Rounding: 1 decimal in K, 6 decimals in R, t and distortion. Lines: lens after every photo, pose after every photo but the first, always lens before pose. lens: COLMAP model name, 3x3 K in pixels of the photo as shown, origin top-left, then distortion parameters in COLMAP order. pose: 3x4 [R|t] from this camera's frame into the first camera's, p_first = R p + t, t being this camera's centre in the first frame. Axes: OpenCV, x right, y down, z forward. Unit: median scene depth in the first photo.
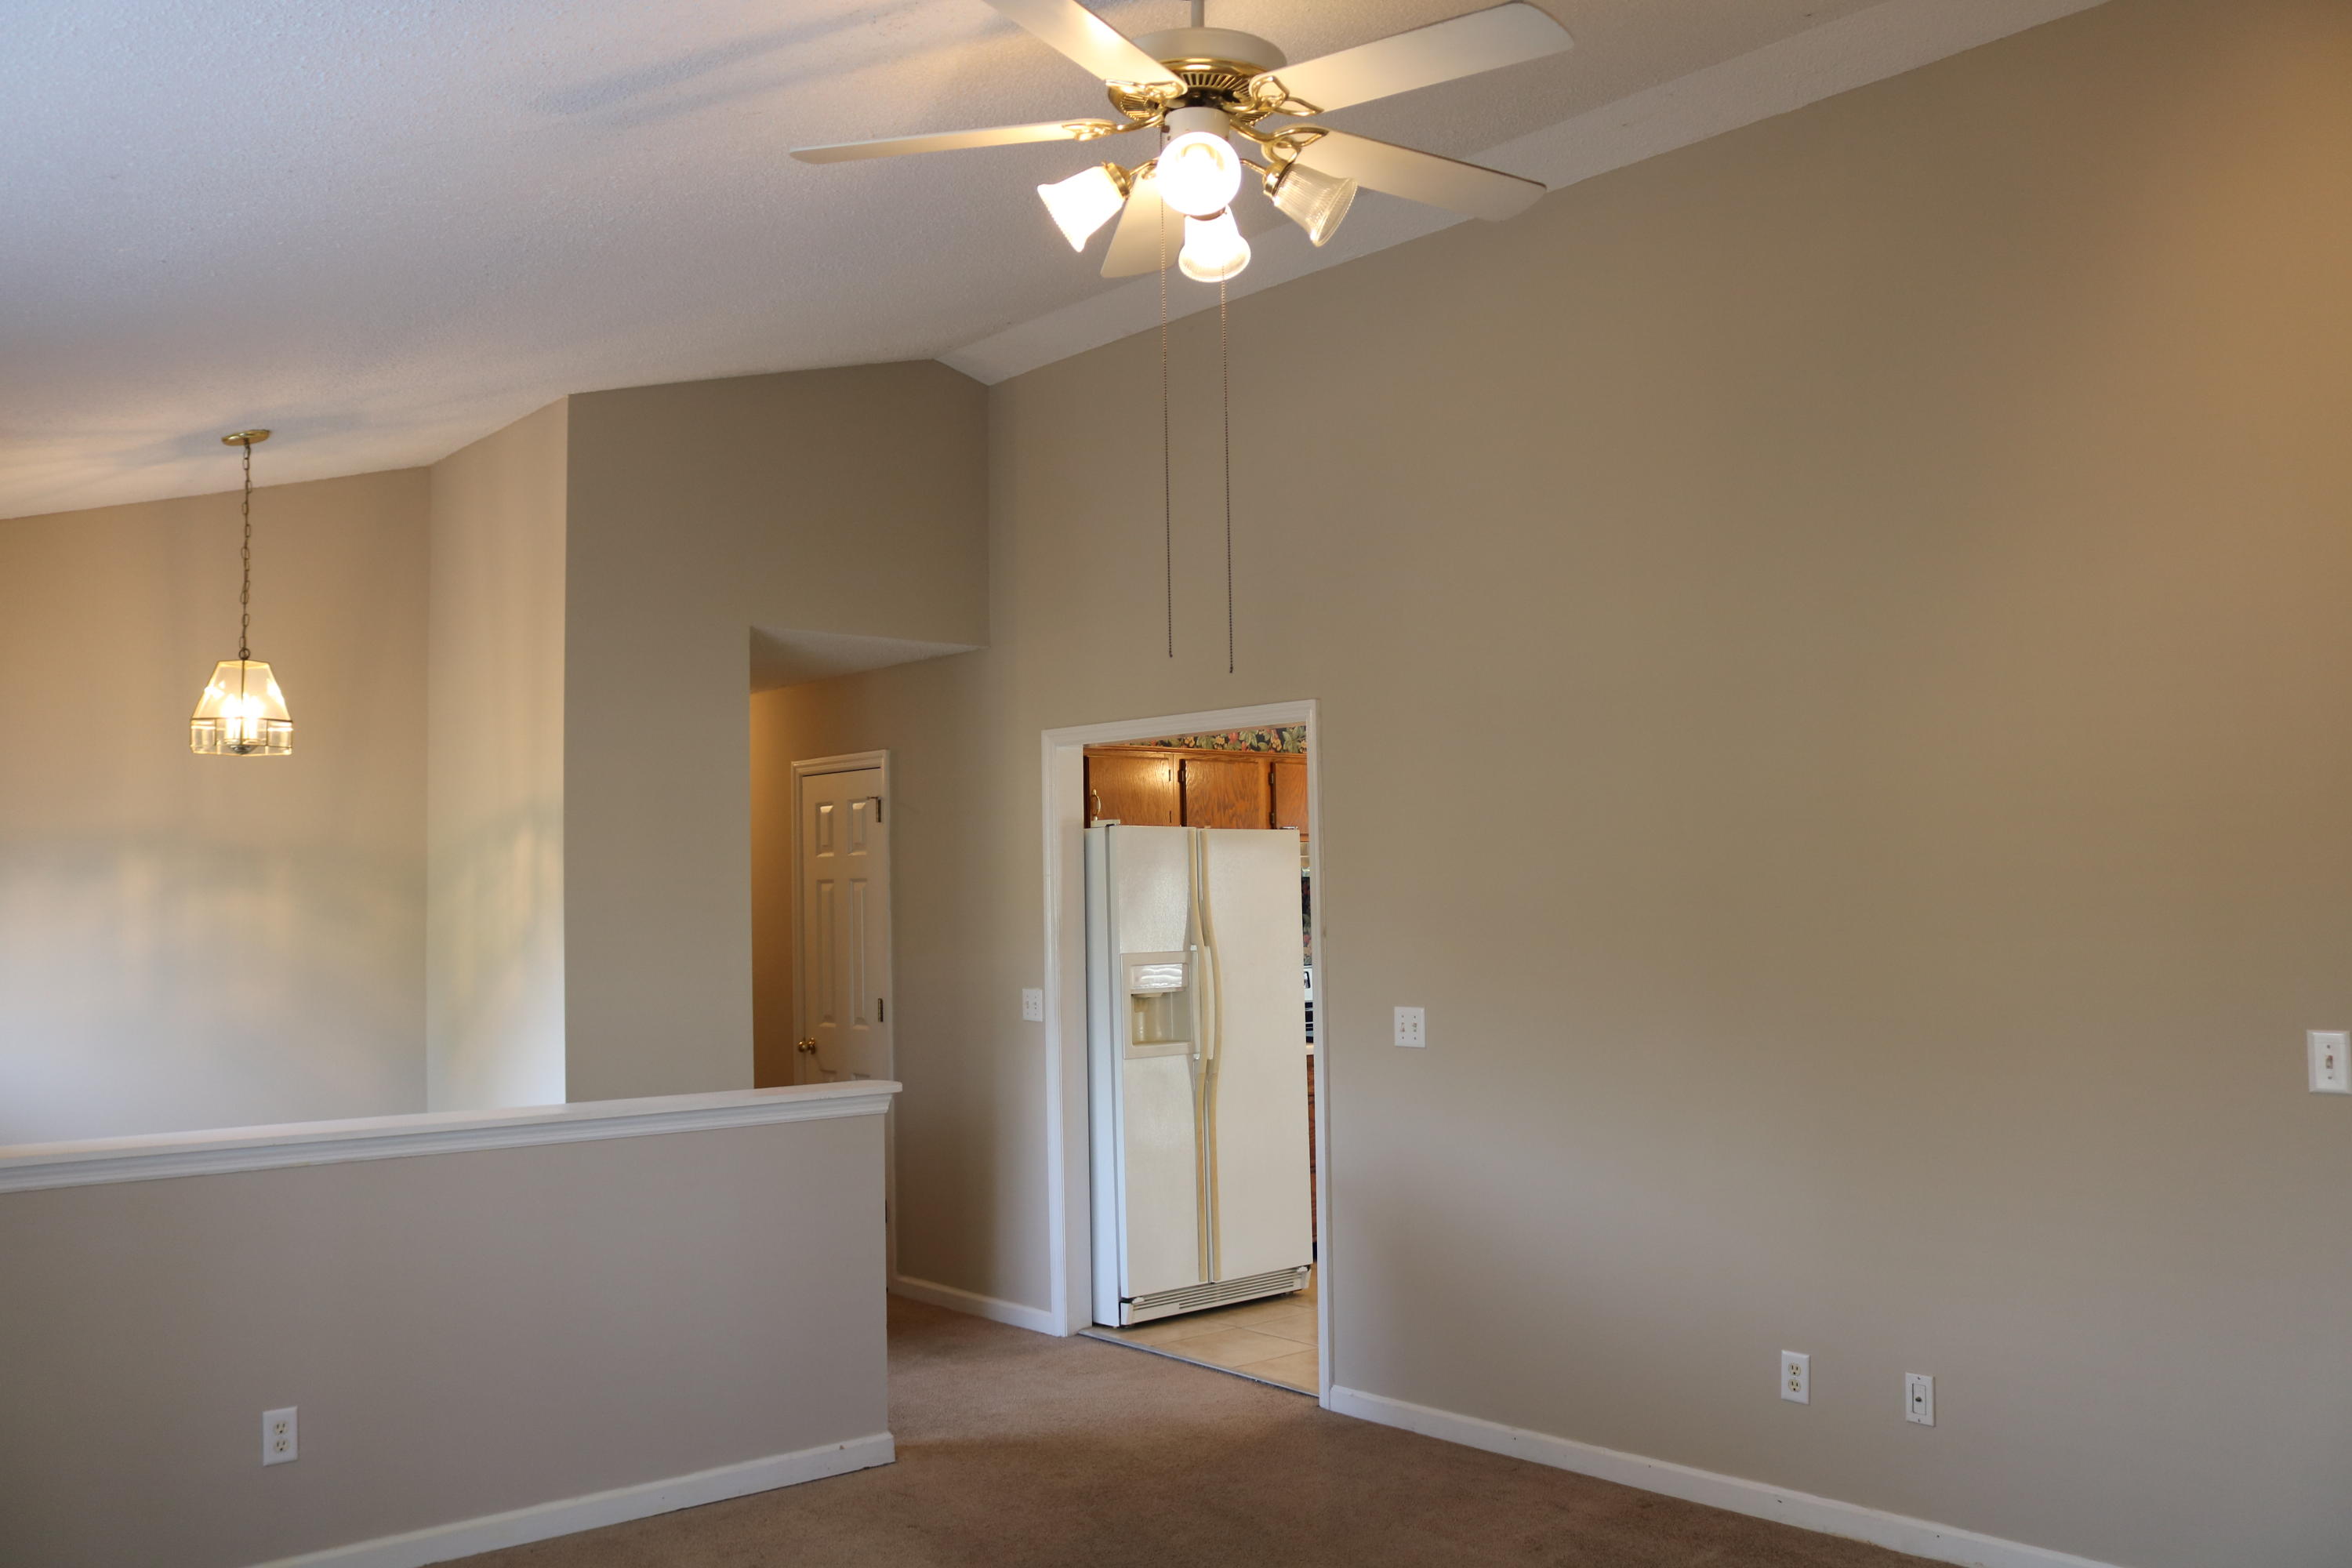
lens RADIAL K [[1938.1, 0, 1168.9], [0, 1938.1, 767.4], [0, 0, 1]] dist [-0.160535, 0.129816]
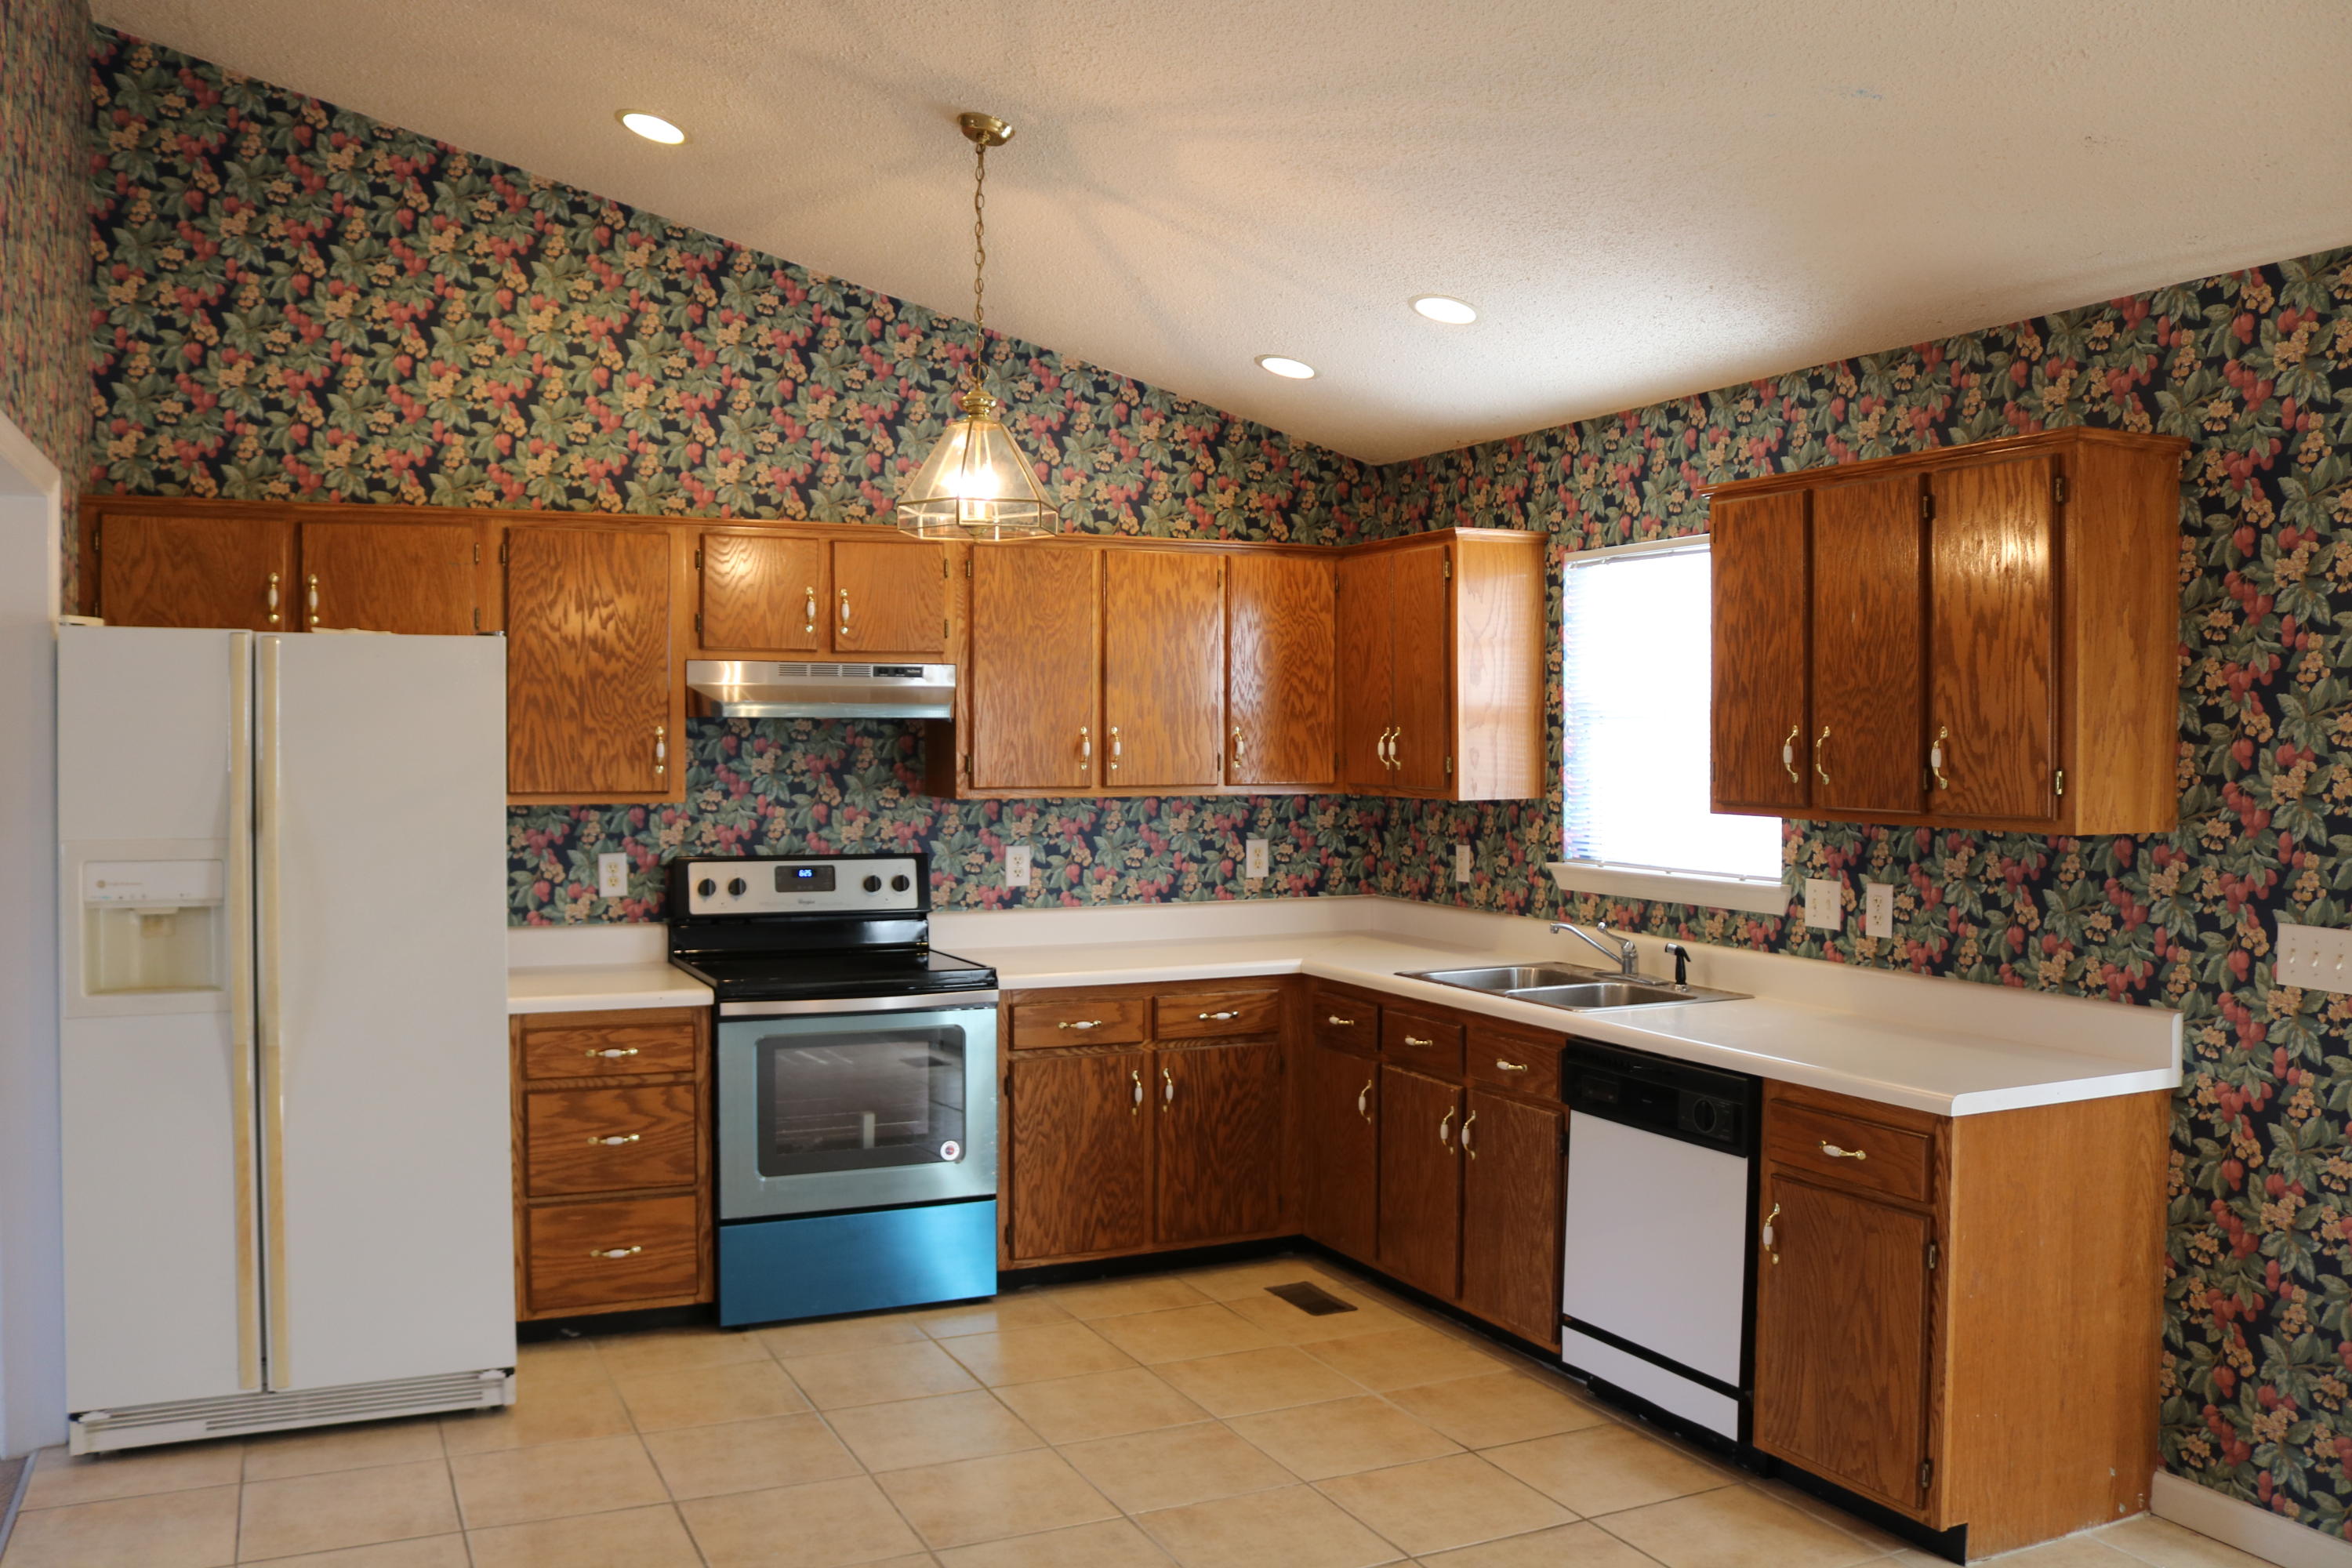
lens RADIAL K [[1938.1, 0, 1168.9], [0, 1938.1, 767.4], [0, 0, 1]] dist [-0.160535, 0.129816]
pose [[0.957410, 0.024704, -0.287674, 0.454037], [0.001210, 0.995981, 0.089557, 0.021997], [0.288730, -0.086091, 0.953532, 0.540357]]
